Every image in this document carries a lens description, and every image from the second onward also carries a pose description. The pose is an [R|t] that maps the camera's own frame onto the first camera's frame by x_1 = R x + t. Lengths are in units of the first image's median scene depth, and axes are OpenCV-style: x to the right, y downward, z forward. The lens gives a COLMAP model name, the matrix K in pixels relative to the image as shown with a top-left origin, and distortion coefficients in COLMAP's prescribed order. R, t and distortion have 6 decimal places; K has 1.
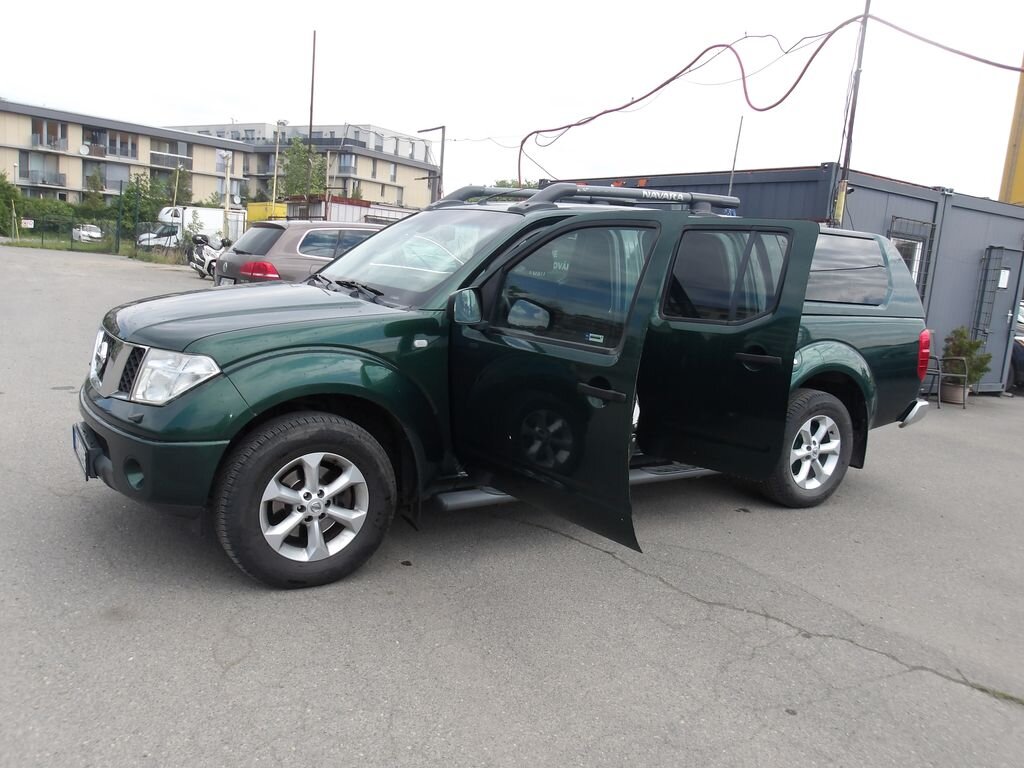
lens RADIAL K [[876.6, 0, 509.1], [0, 876.6, 387.2], [0, 0, 1]] dist [-0.014318, 0.030915]
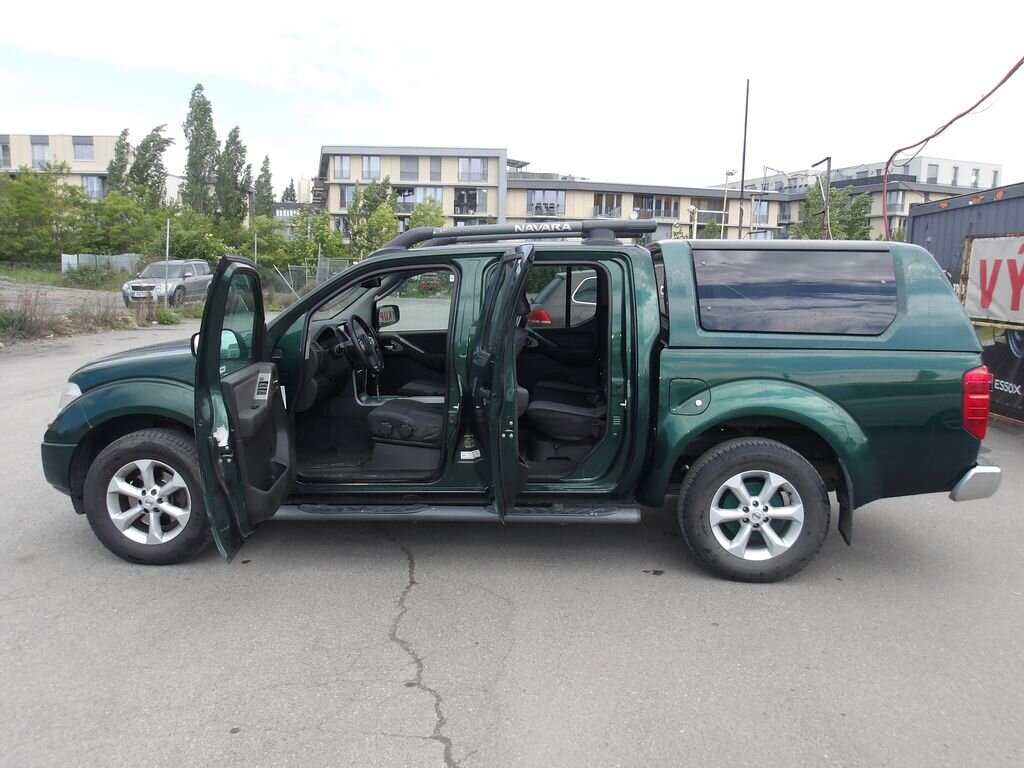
lens RADIAL K [[876.6, 0, 513.1], [0, 876.6, 393.4], [0, 0, 1]] dist [-0.014318, 0.030915]
pose [[0.798999, 0.018030, -0.601062, 0.946526], [-0.046224, 0.998434, -0.031496, -0.006242], [0.599553, 0.052948, 0.798582, 0.278561]]
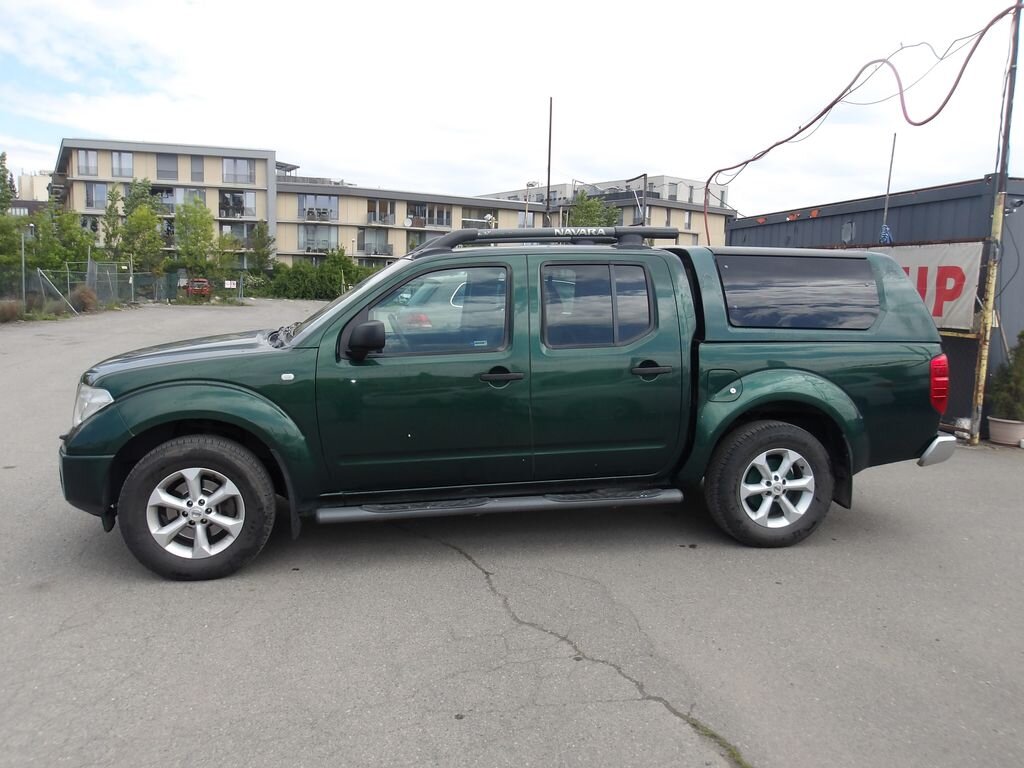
lens RADIAL K [[876.6, 0, 513.7], [0, 876.6, 392.7], [0, 0, 1]] dist [-0.014318, 0.030915]
pose [[0.934256, -0.012881, -0.356371, 0.603509], [-0.004479, 0.998845, -0.047846, 0.025719], [0.356576, 0.046296, 0.933119, 0.020026]]
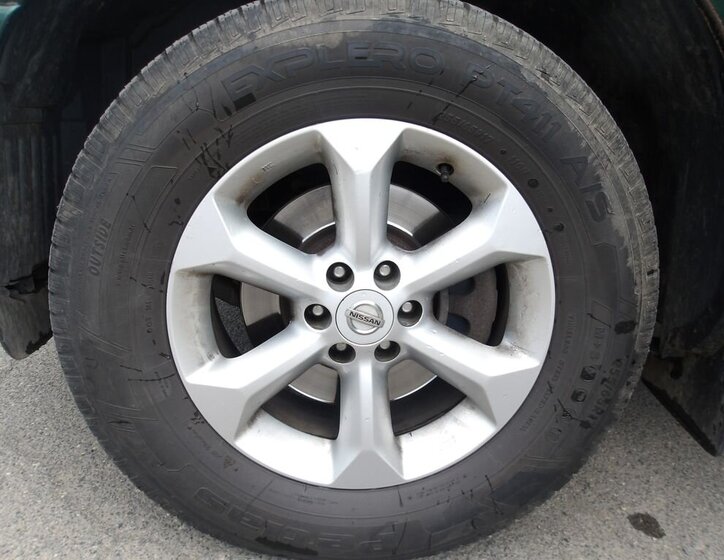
lens RADIAL K [[639.7, 0, 376.4], [0, 639.7, 289.4], [0, 0, 1]] dist [-0.010309, 0.006035]
pose [[0.888577, 0.132643, -0.439132, -0.121511], [-0.093124, 0.989509, 0.110454, 0.100768], [0.449176, -0.057253, 0.891607, 0.789411]]
